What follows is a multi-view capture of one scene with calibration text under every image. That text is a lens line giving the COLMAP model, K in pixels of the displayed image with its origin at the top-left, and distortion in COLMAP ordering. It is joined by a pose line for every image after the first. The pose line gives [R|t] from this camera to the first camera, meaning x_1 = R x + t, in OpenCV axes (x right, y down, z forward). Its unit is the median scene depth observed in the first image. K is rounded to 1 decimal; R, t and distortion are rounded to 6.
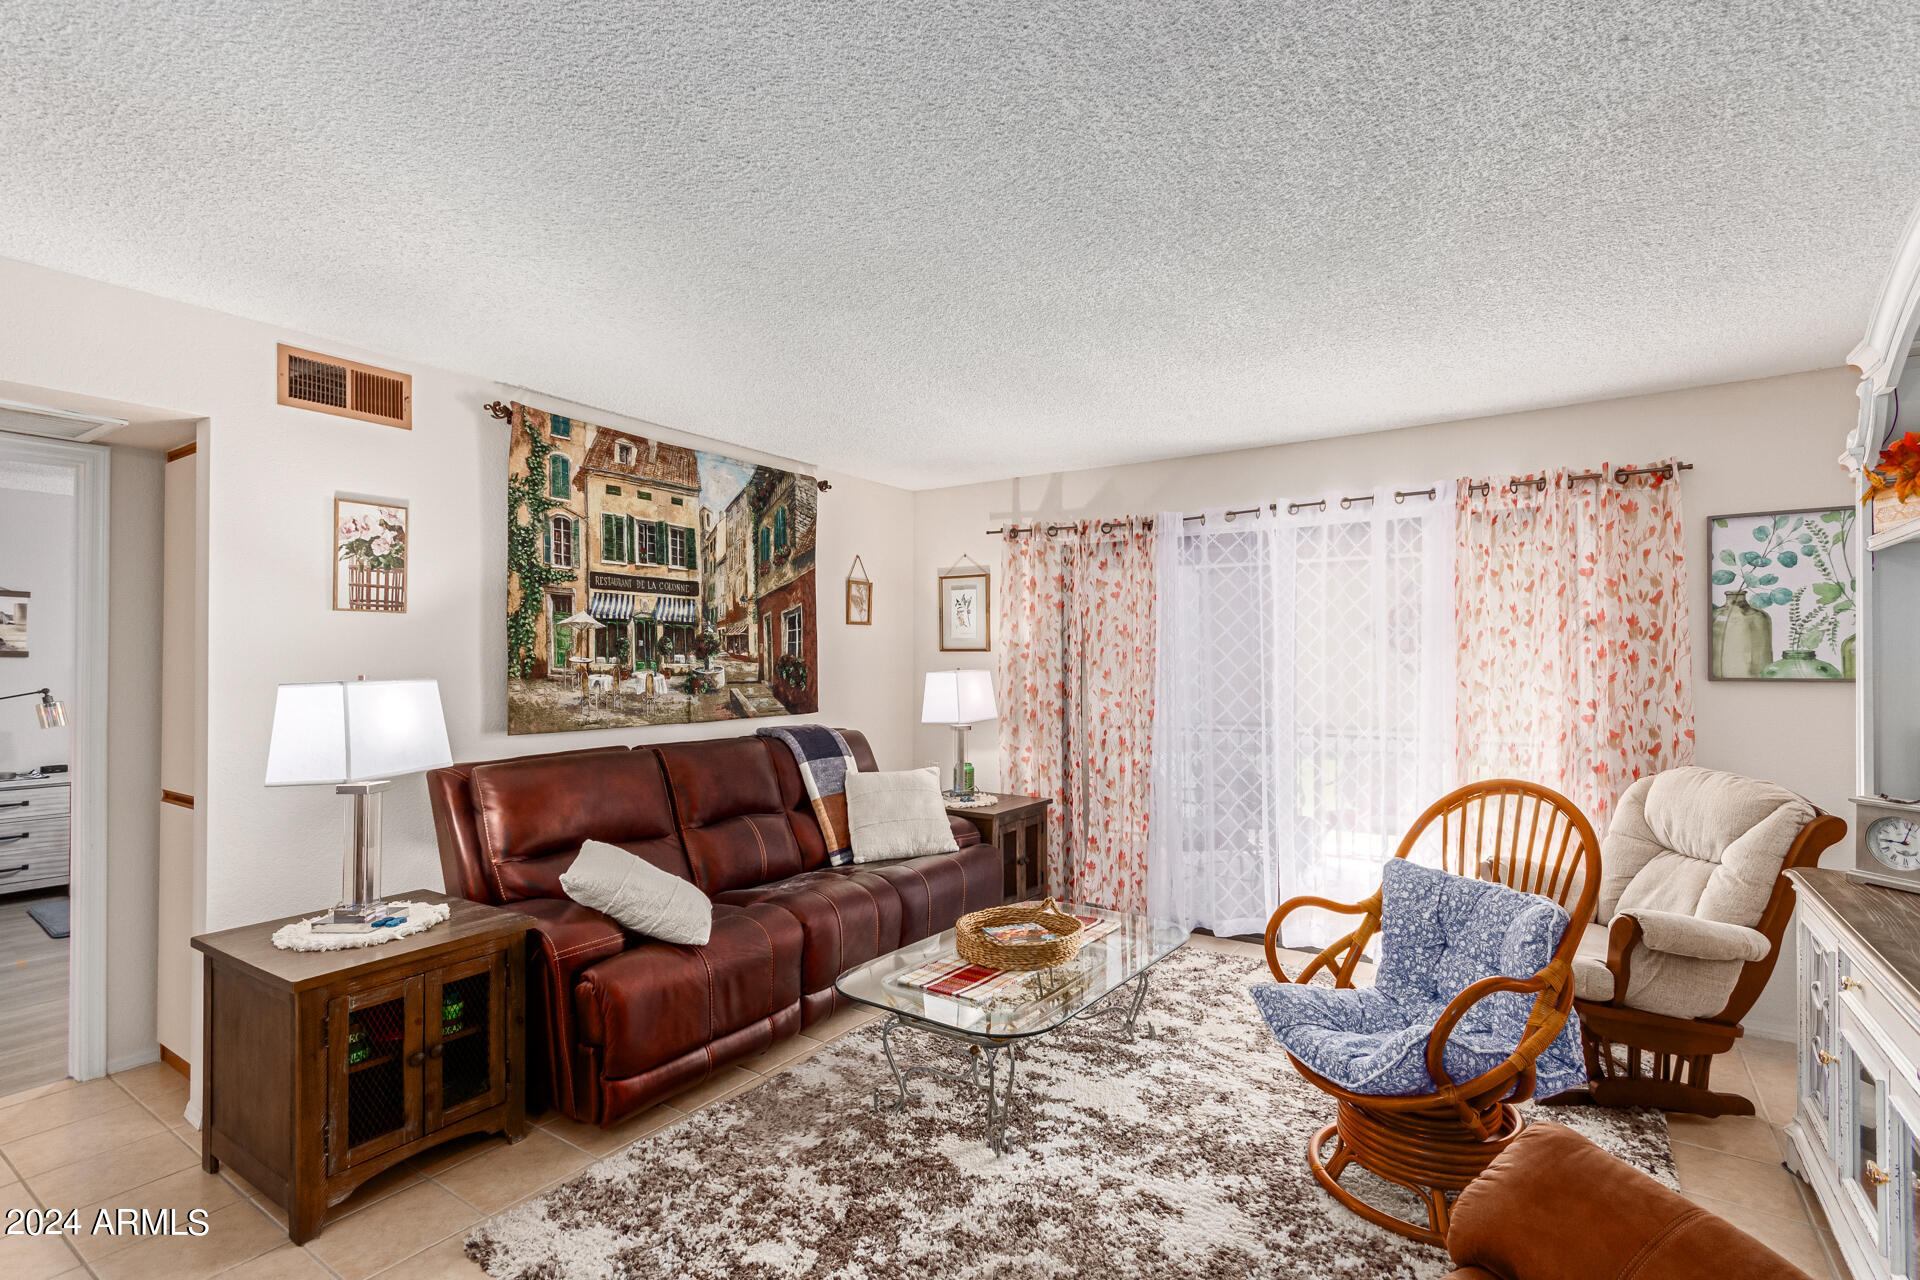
lens RADIAL K [[887.0, 0, 956.8], [0, 887.0, 654.0], [0, 0, 1]] dist [0.000743, 0.000401]
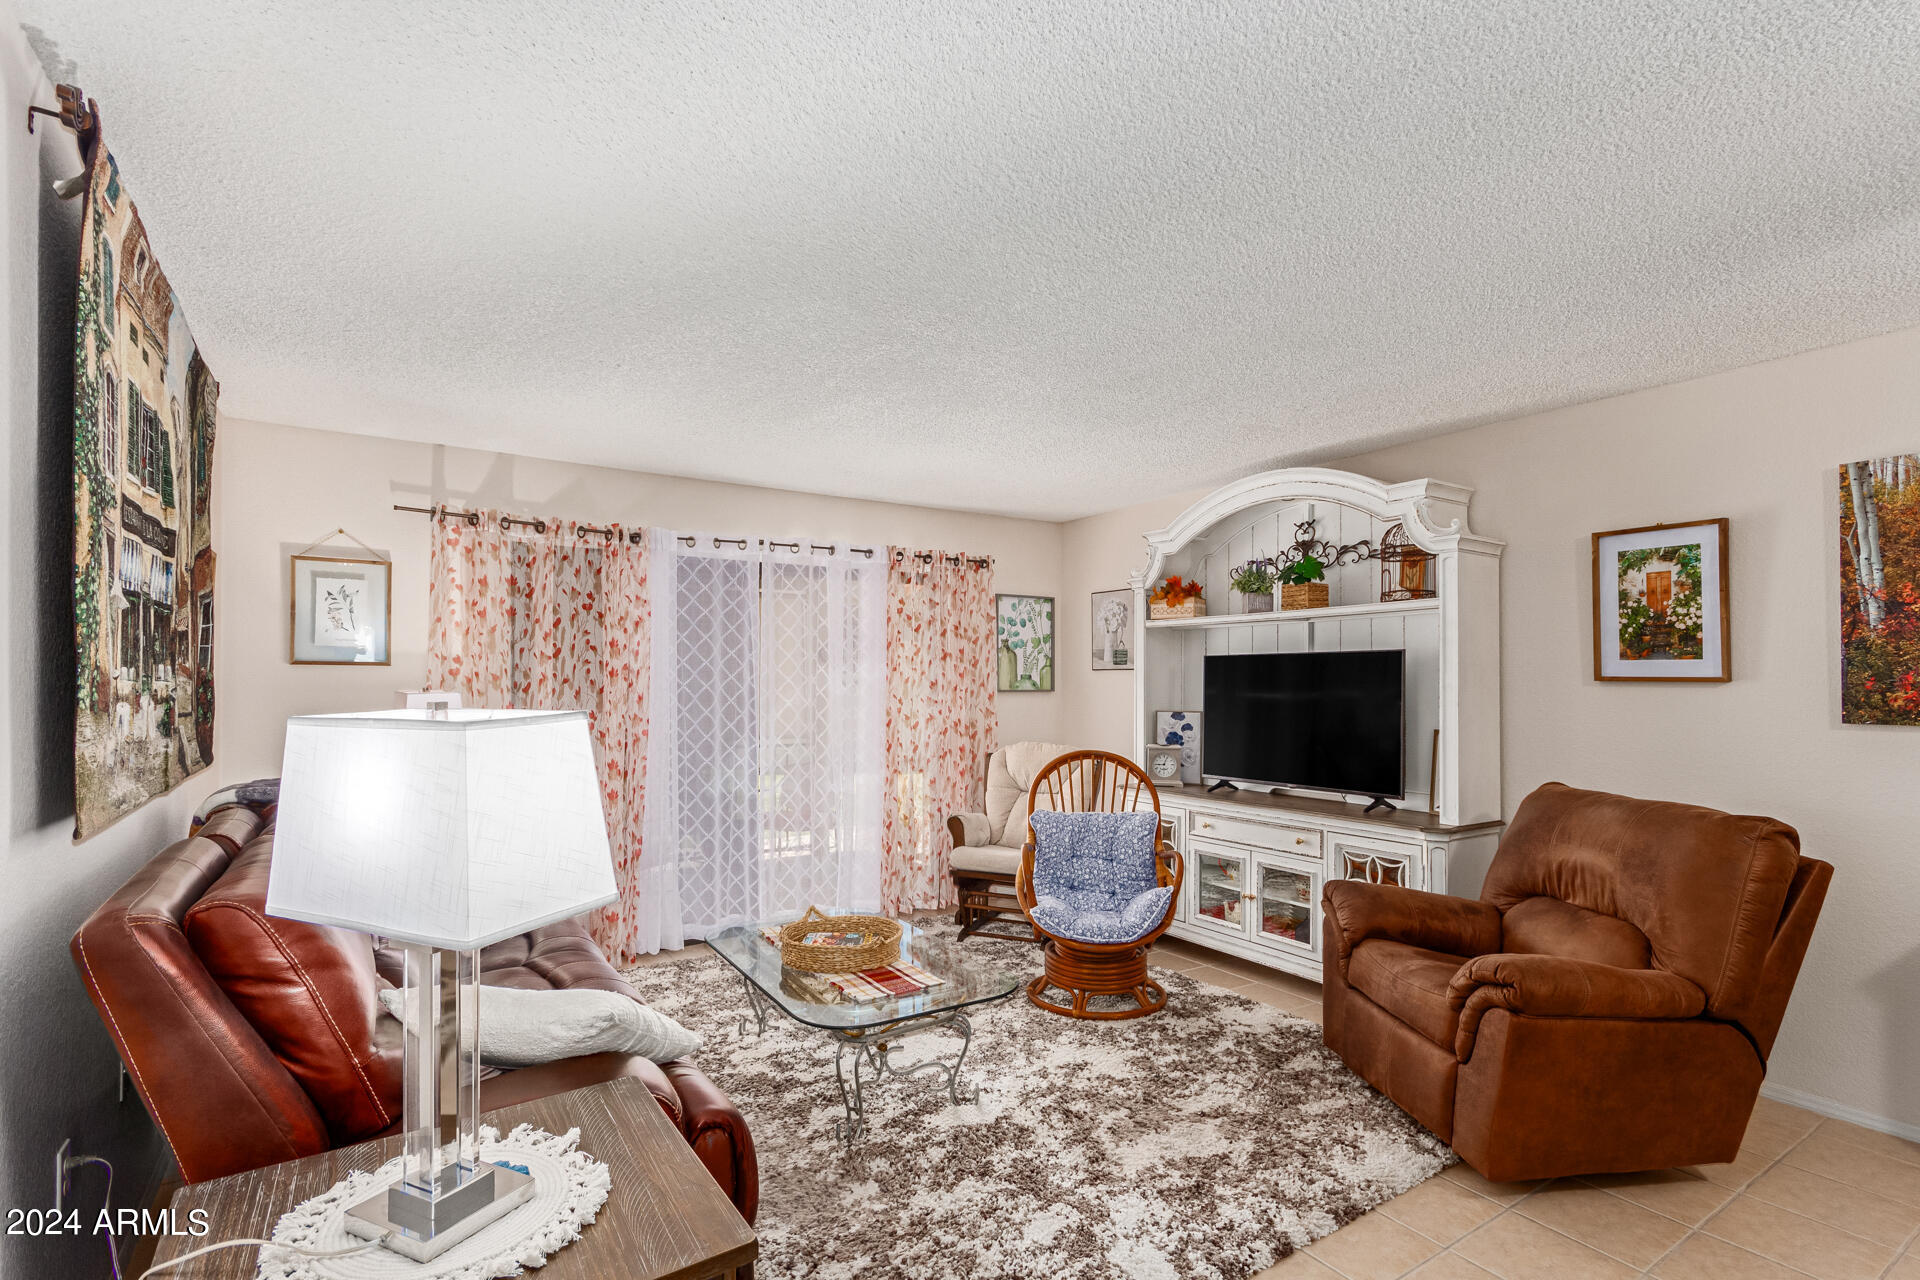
lens RADIAL K [[903.6, 0, 967.7], [0, 903.6, 677.9], [0, 0, 1]] dist [0.003132, 0.000274]
pose [[0.377339, 0.003667, 0.926068, -0.690377], [-0.009160, 0.999958, -0.000227, 0.004501], [-0.926030, -0.008397, 0.377357, 0.369643]]
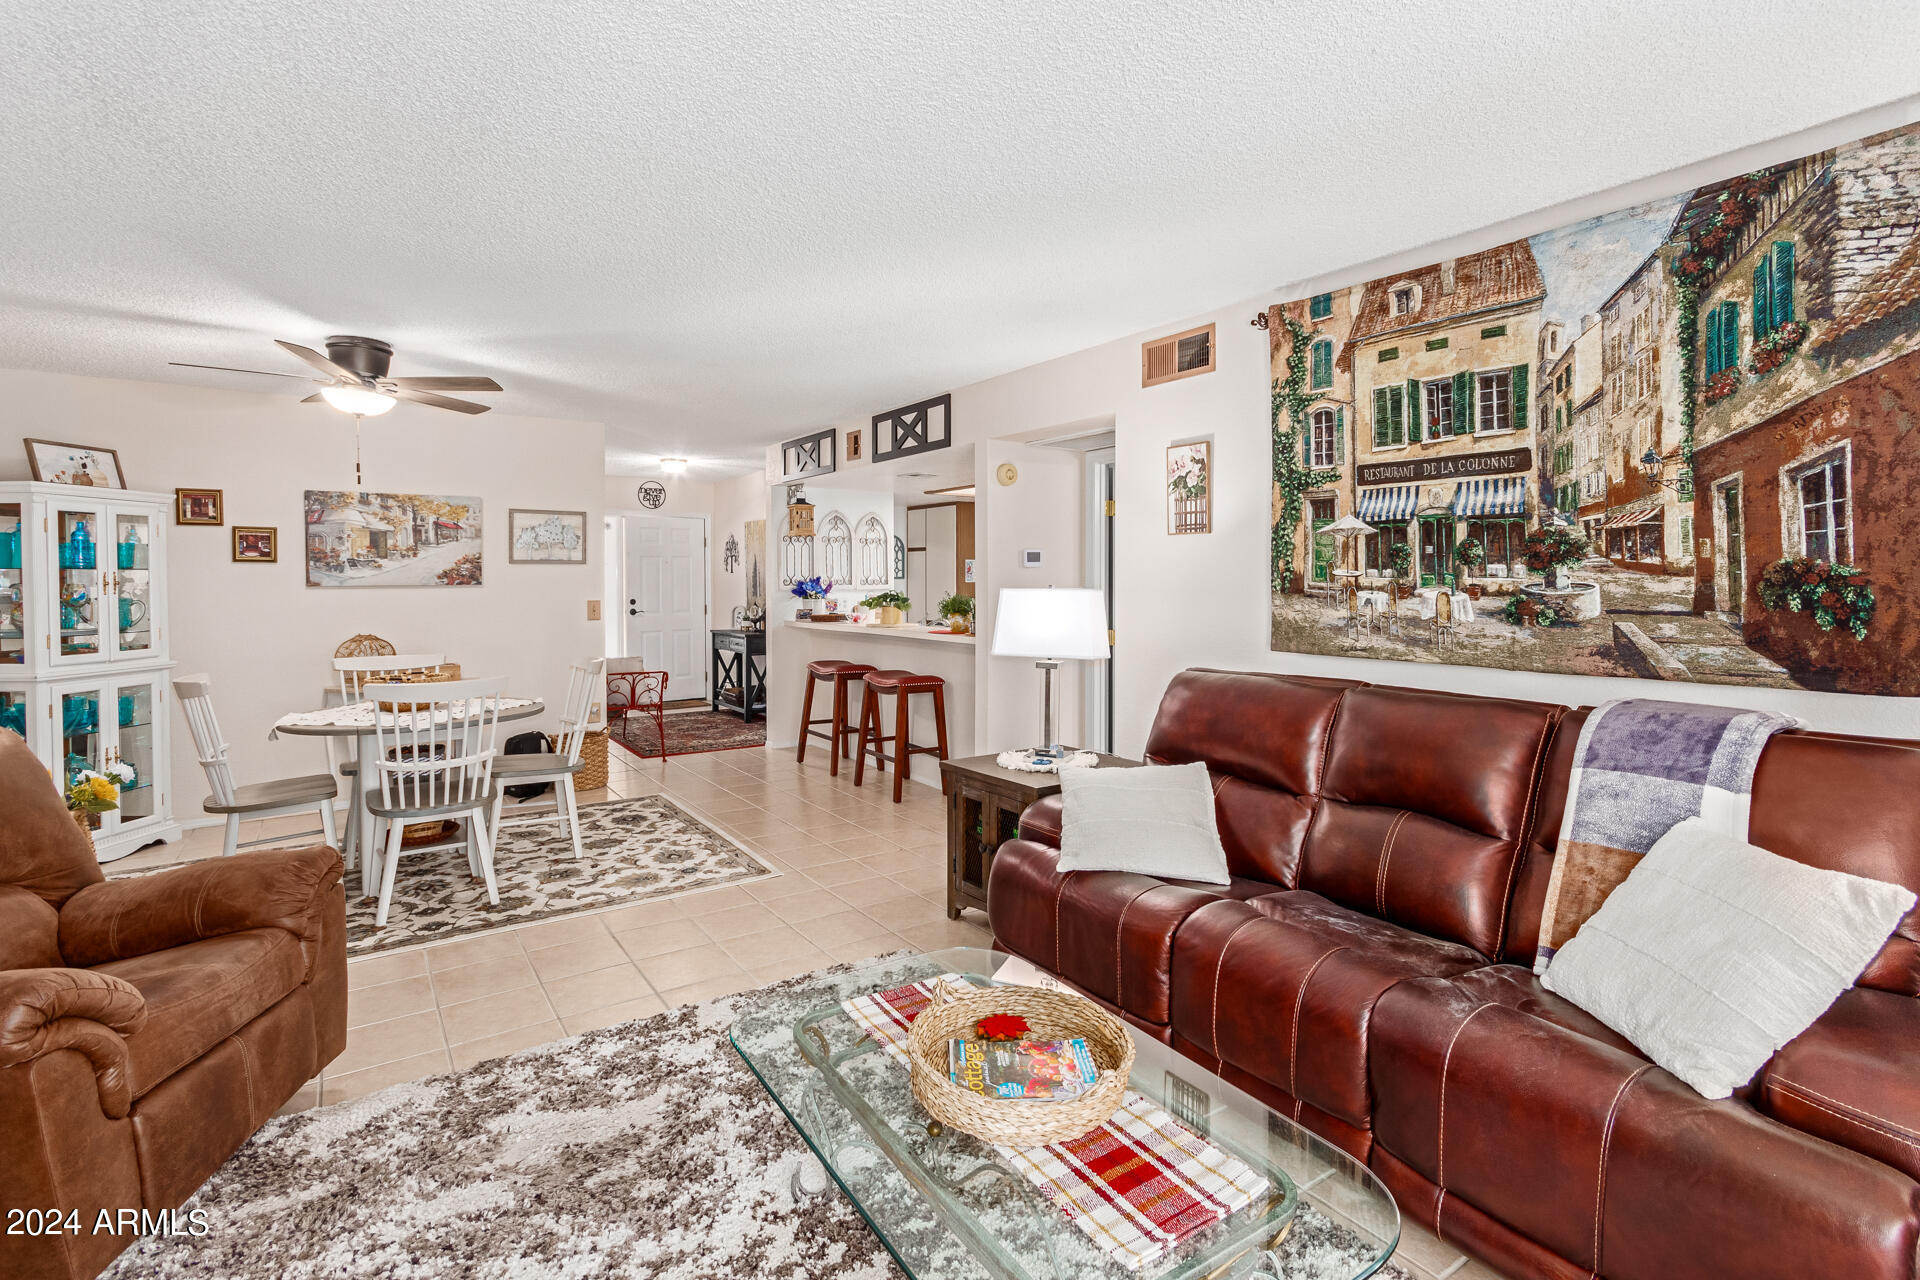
lens RADIAL K [[912.0, 0, 975.5], [0, 912.0, 597.6], [0, 0, 1]] dist [0.002937, 0.000550]
pose [[-0.348136, 0.022115, -0.937183, 0.495206], [0.009059, 0.999754, 0.020226, 0.009015], [0.937400, -0.001448, -0.348251, 0.940296]]
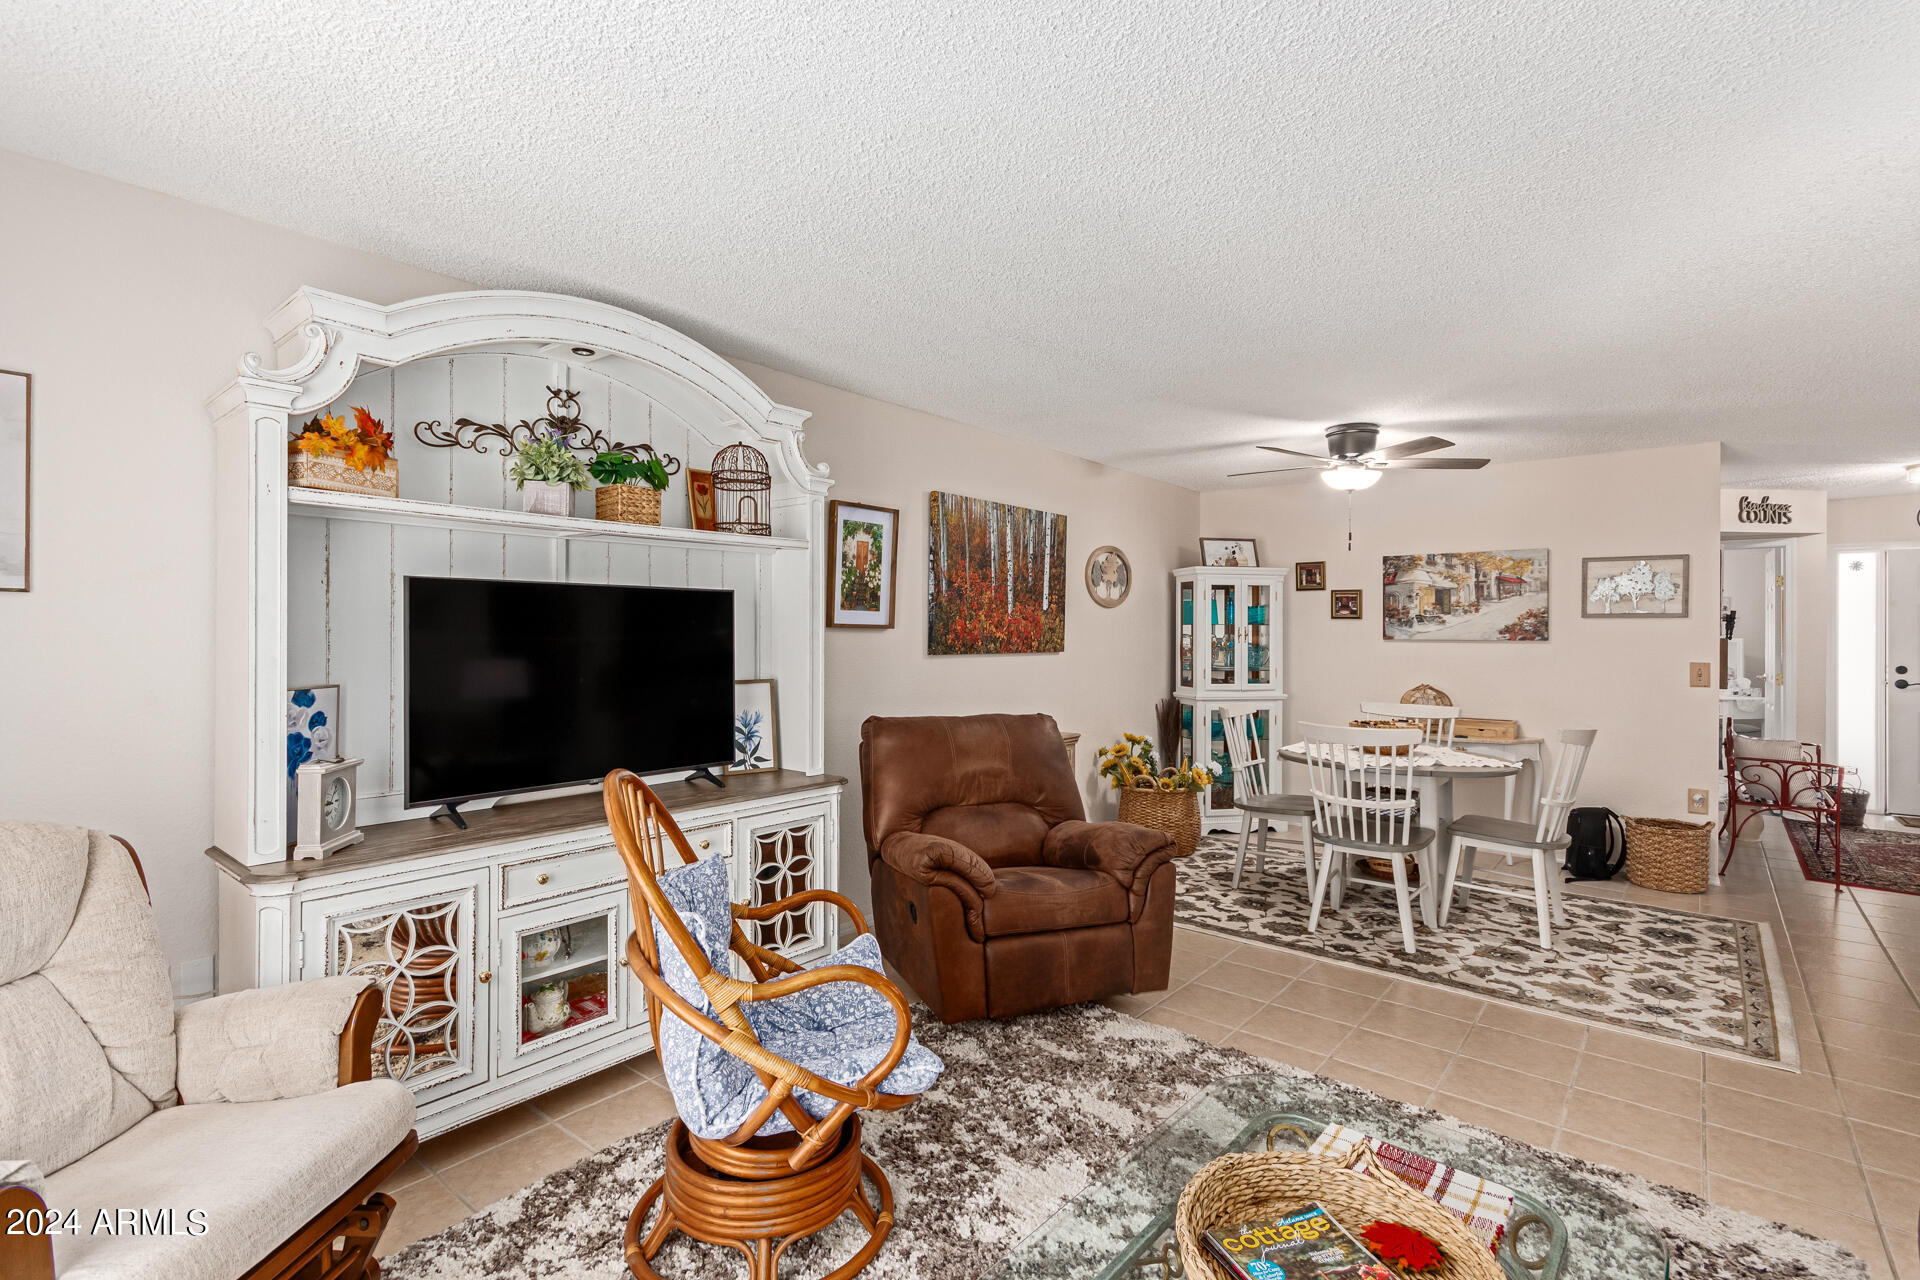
lens RADIAL K [[898.4, 0, 914.4], [0, 898.4, 630.7], [0, 0, 1]] dist [0.003497, 0.000791]
pose [[-0.993230, -0.006647, 0.115970, 0.178205], [-0.007400, 0.999954, -0.006067, 0.011157], [-0.115924, -0.006884, -0.993234, 1.165035]]
